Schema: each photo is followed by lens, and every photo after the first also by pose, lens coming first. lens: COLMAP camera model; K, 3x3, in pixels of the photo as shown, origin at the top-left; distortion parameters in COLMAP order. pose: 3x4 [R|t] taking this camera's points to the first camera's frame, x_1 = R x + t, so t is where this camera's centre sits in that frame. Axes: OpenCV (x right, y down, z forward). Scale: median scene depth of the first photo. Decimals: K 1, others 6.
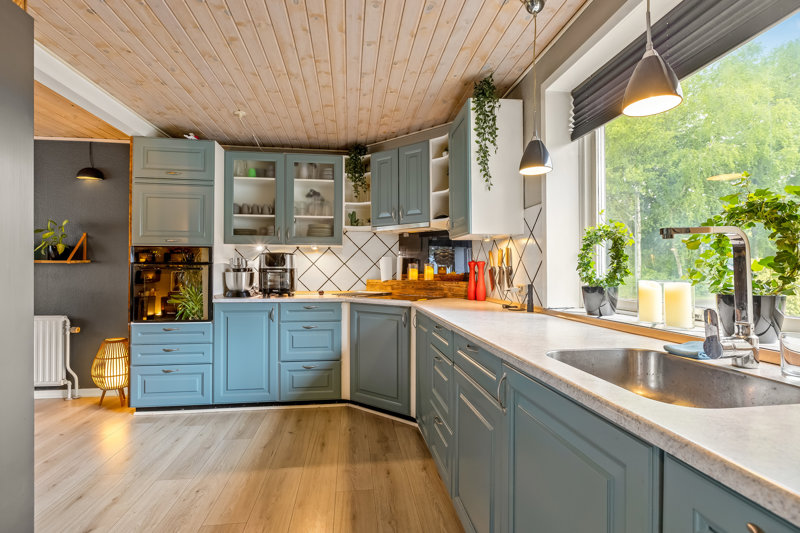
lens RADIAL K [[392.1, 0, 396.6], [0, 392.1, 269.2], [0, 0, 1]] dist [0.003516, 0.000321]
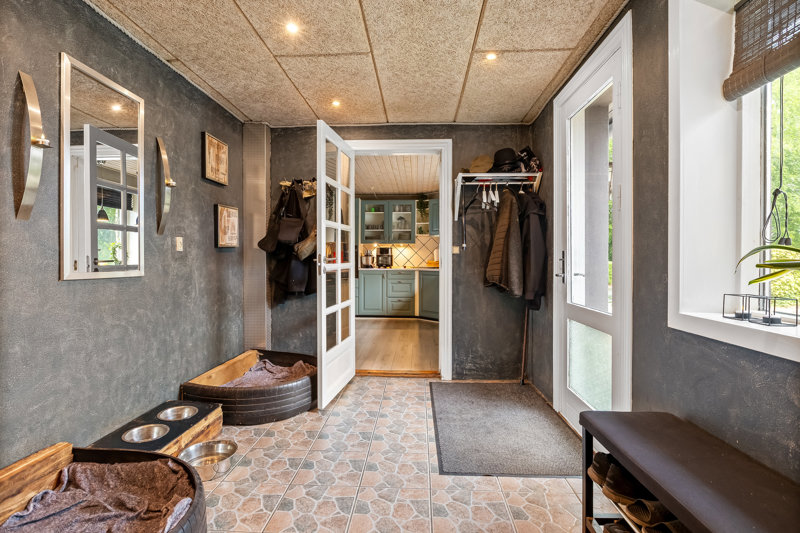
lens RADIAL K [[392.1, 0, 398.4], [0, 392.1, 264.6], [0, 0, 1]] dist [0.003516, 0.000321]
pose [[0.986393, 0.002348, -0.164390, 0.117901], [-0.000991, 0.999965, 0.008337, 0.032978], [0.164404, -0.008061, 0.986360, -1.085733]]
